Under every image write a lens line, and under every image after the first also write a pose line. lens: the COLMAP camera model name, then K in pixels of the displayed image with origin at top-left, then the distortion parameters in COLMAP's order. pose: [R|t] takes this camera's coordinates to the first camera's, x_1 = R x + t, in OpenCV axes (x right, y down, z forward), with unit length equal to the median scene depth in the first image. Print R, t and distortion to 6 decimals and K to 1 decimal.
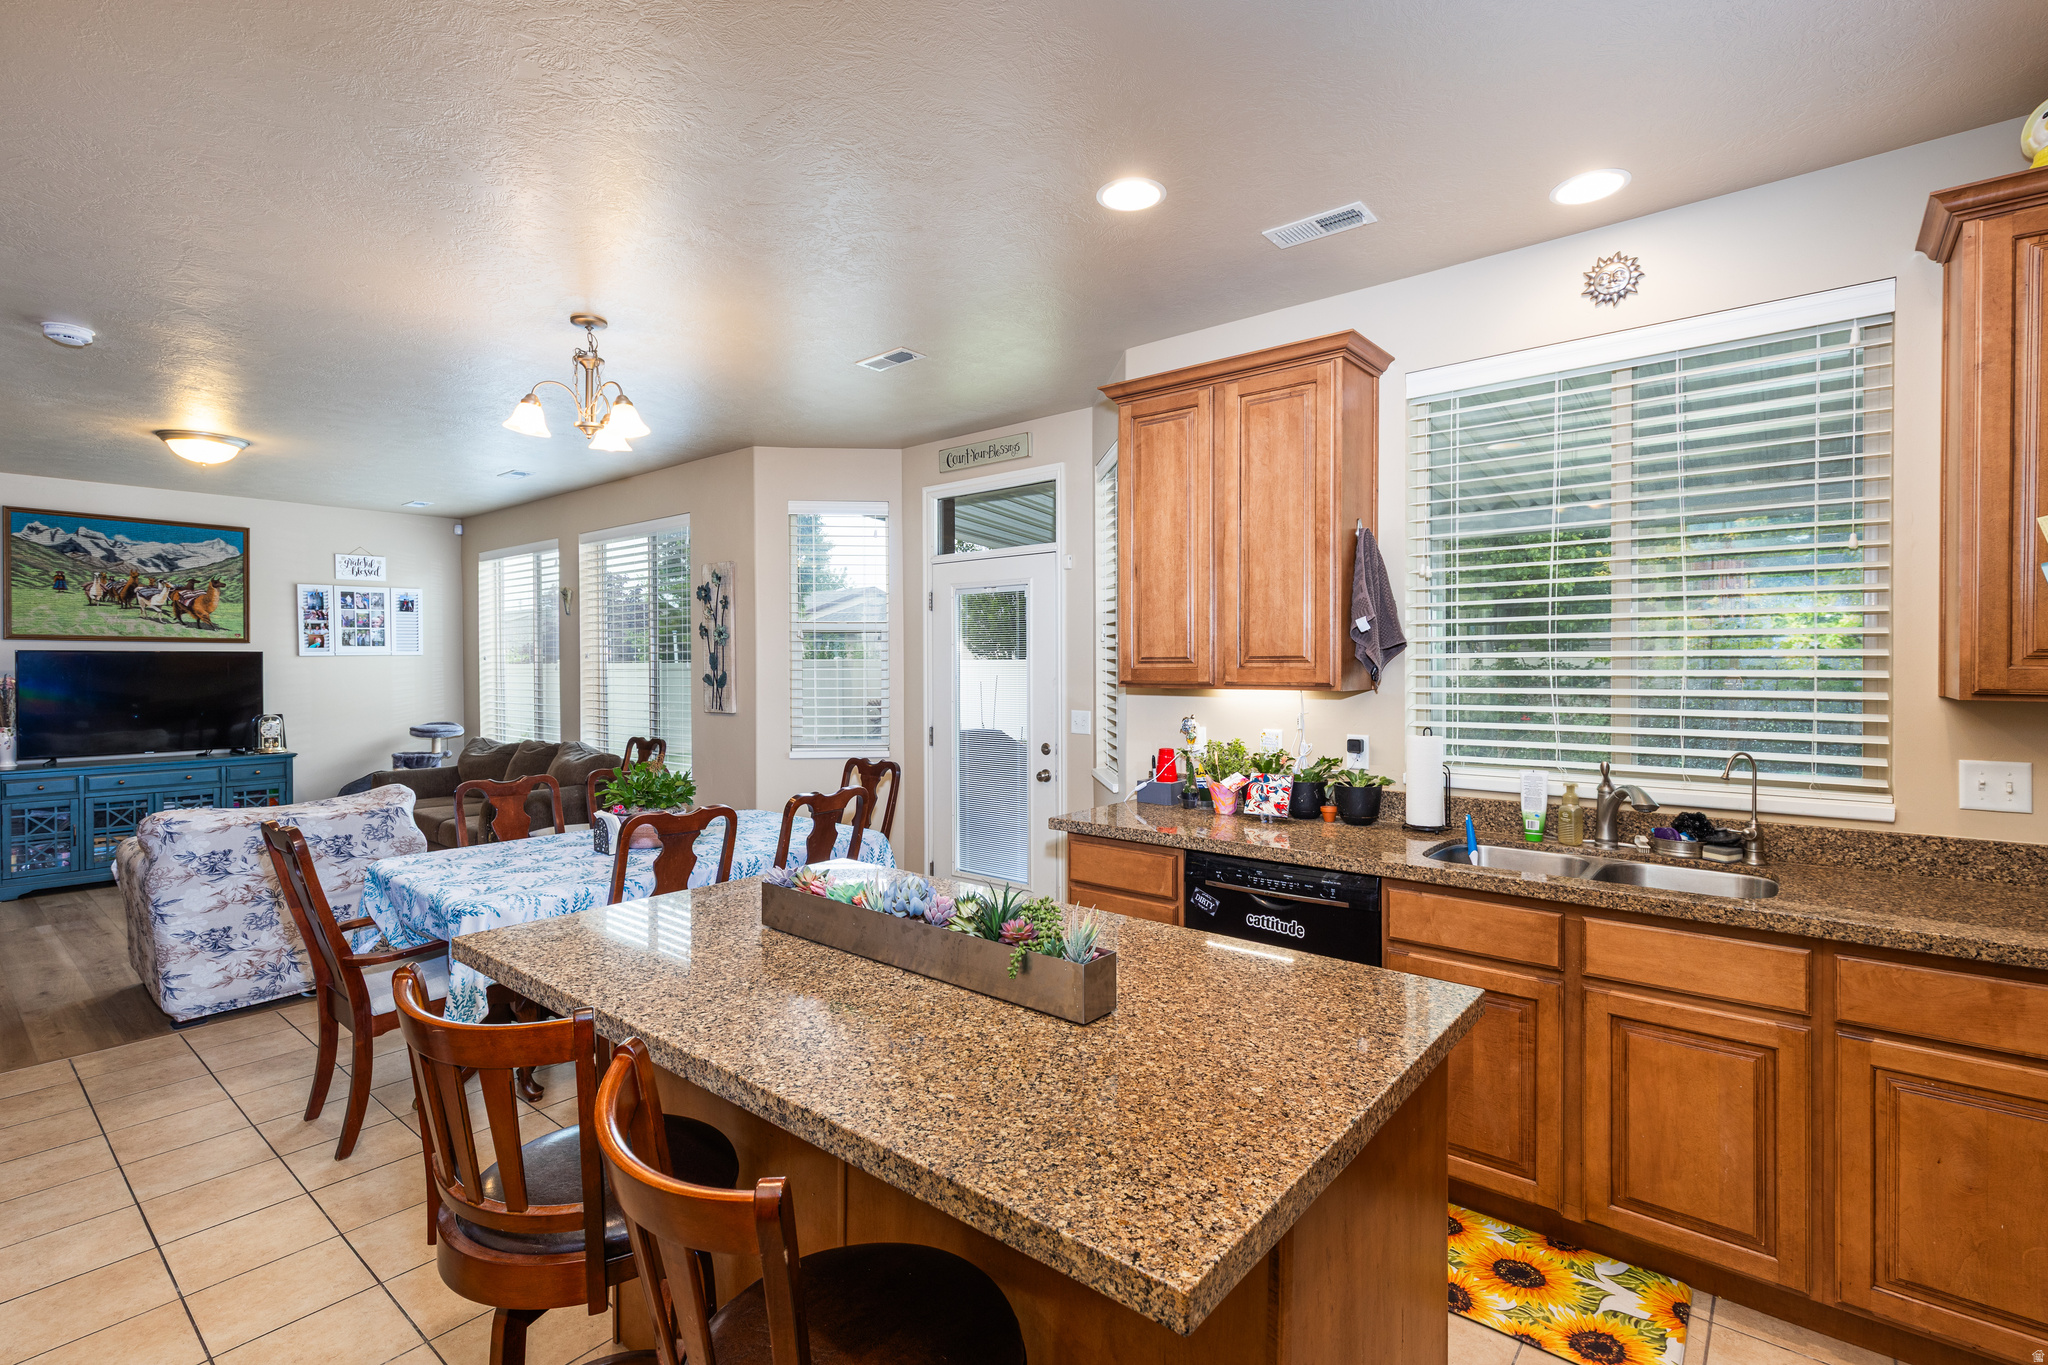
lens RADIAL K [[936.7, 0, 1045.7], [0, 936.7, 671.5], [0, 0, 1]] dist [0.009536, 0.000065]
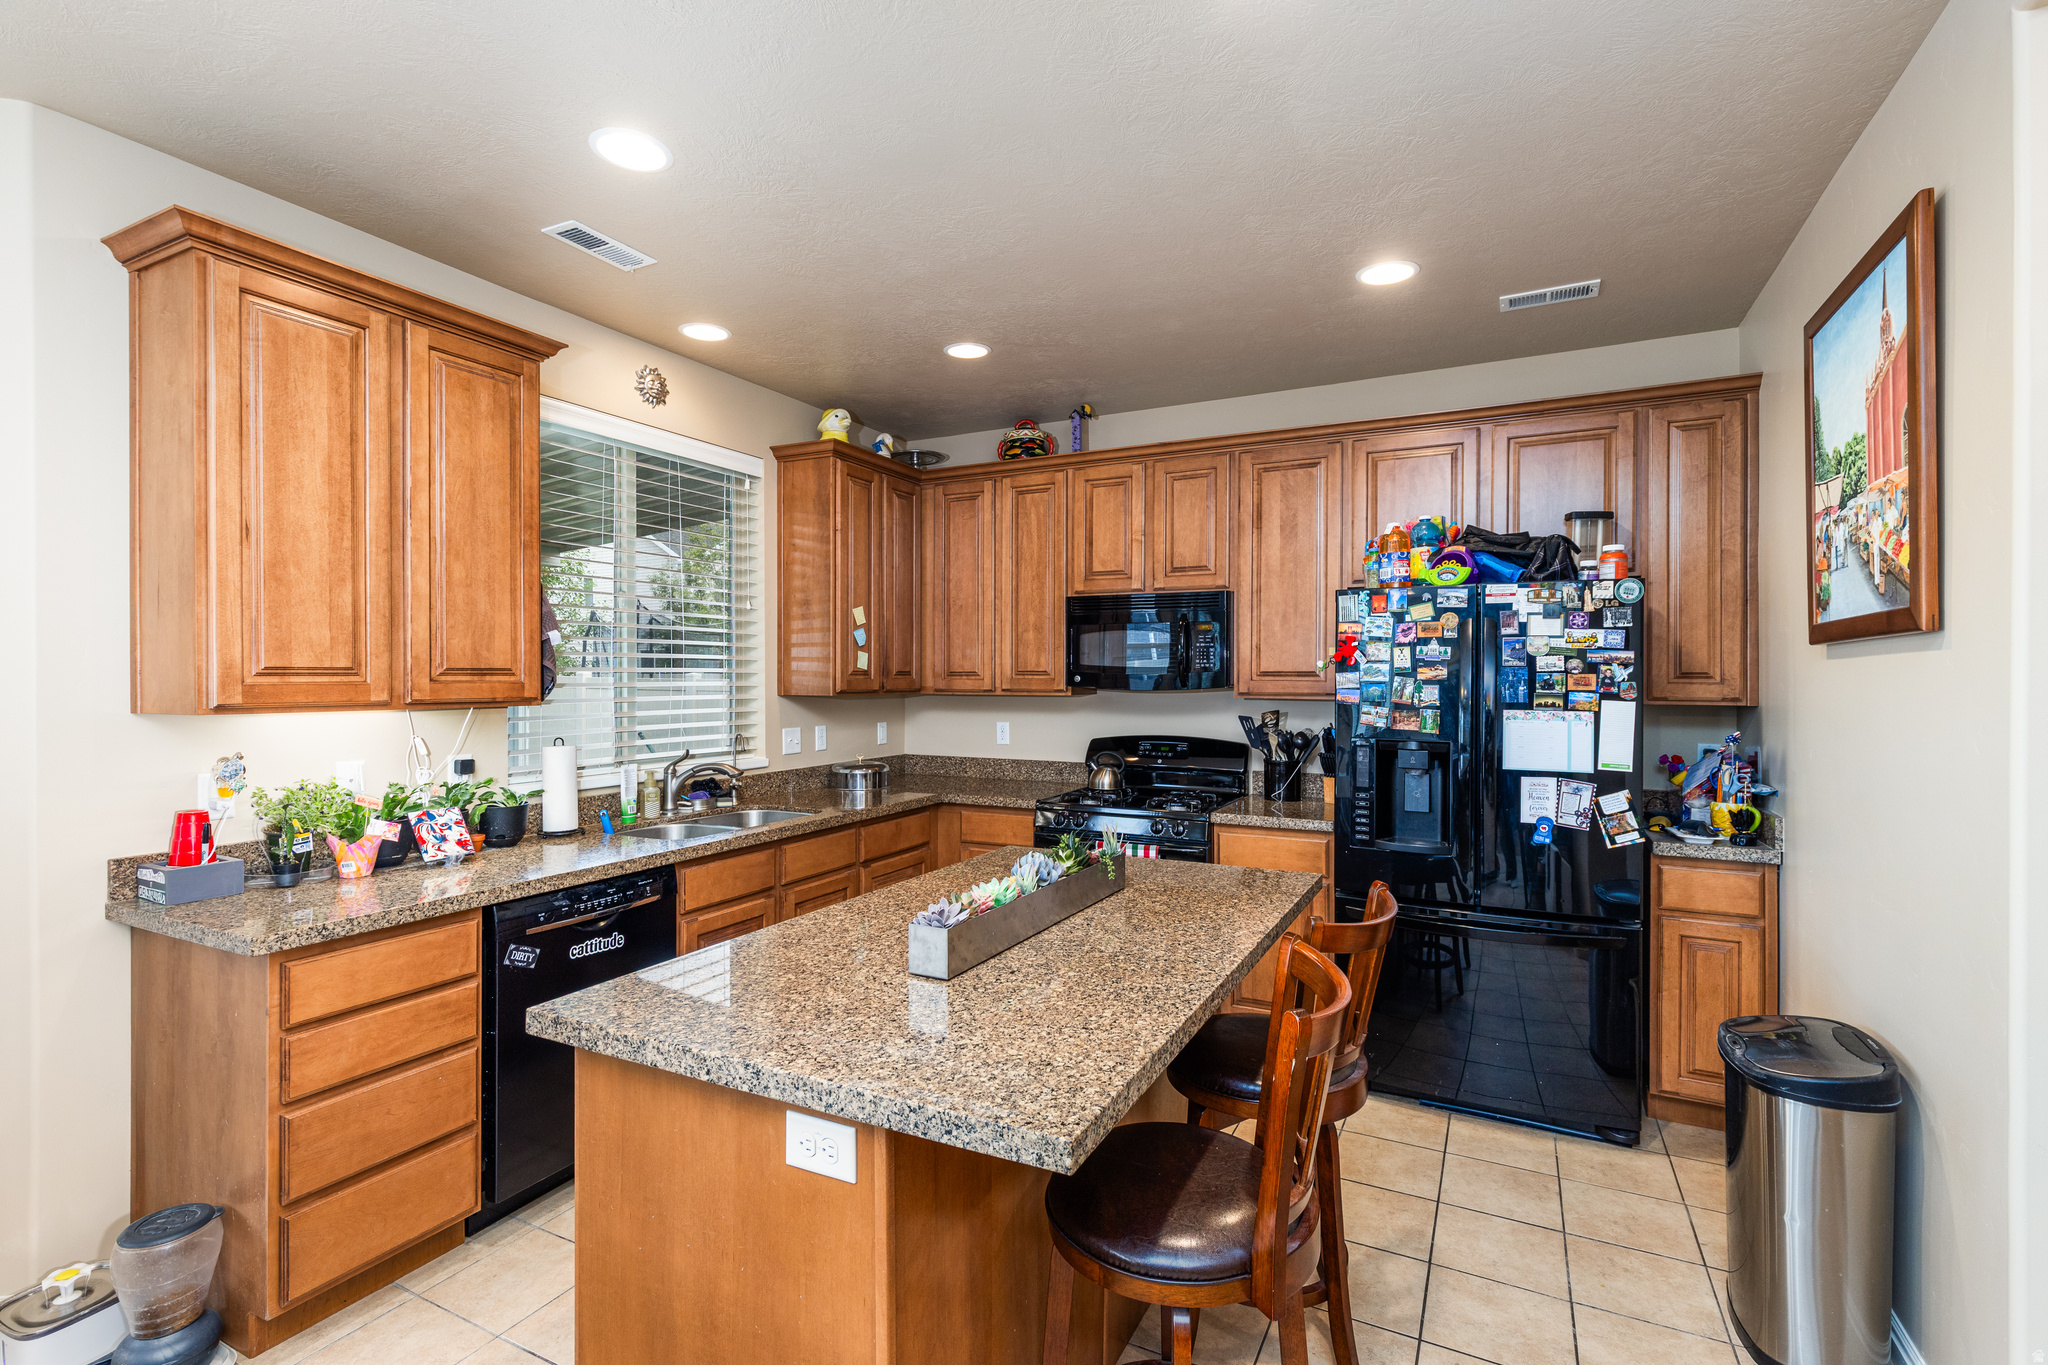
lens RADIAL K [[915.7, 0, 1038.4], [0, 915.7, 679.4], [0, 0, 1]] dist [0.004143, 0.000406]
pose [[-0.206843, -0.000086, 0.978374, -0.366918], [0.010145, 0.999946, 0.002232, -0.001392], [-0.978322, 0.010387, -0.206831, 0.352088]]
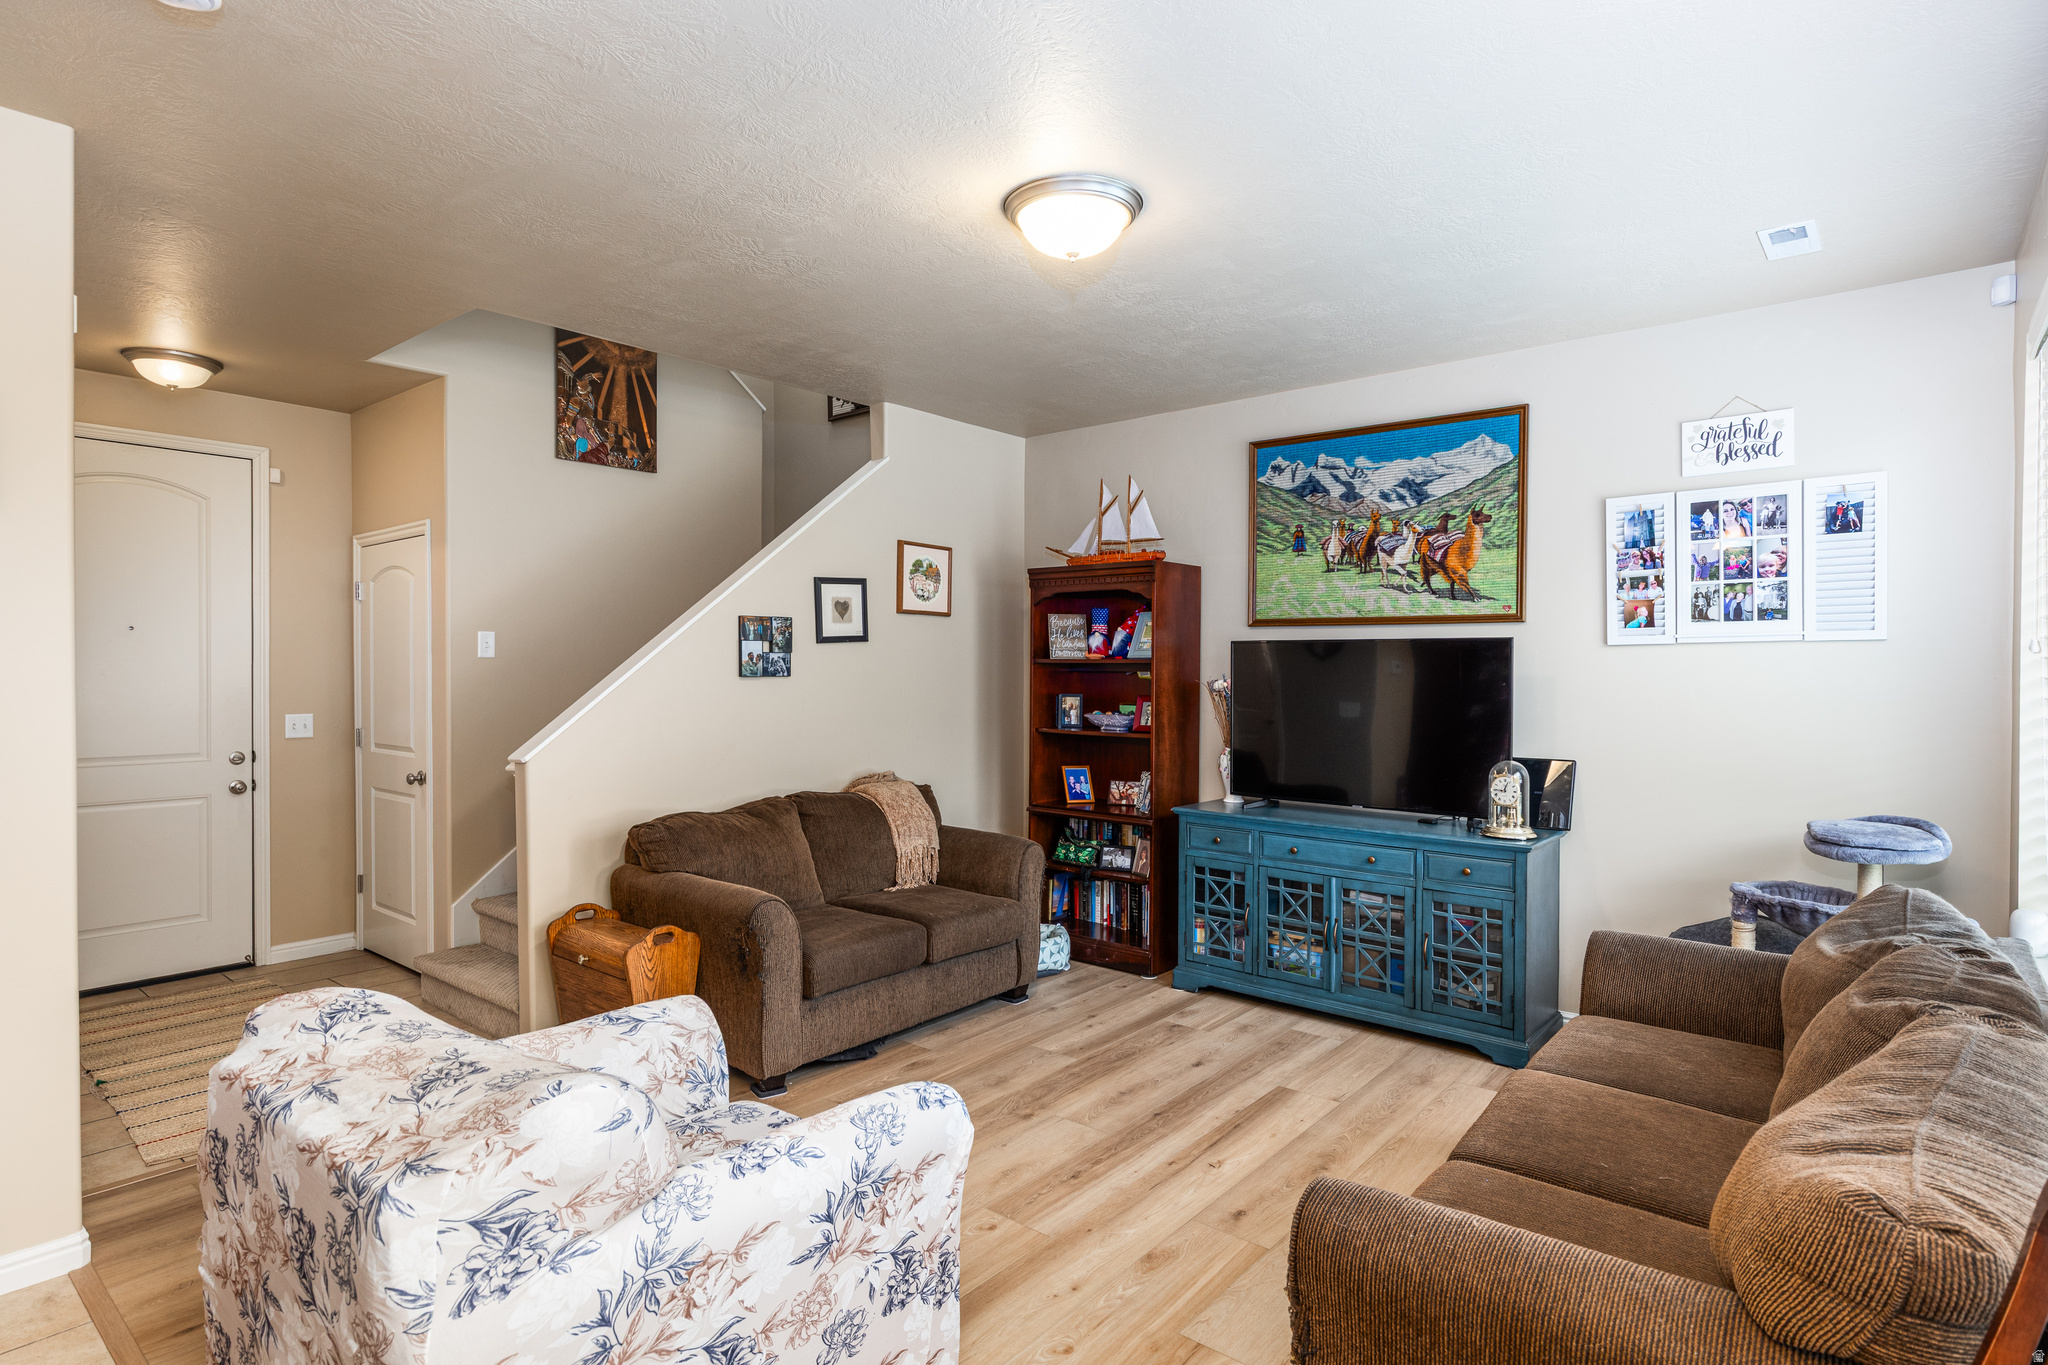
lens RADIAL K [[1077.0, 0, 1012.2], [0, 1077.0, 681.4], [0, 0, 1]] dist [-0.000454, -0.000540]
pose [[-0.016509, 0.018320, -0.999696, -0.272512], [-0.012366, 0.999752, 0.018526, -0.005088], [0.999787, 0.012668, -0.016278, 0.845468]]
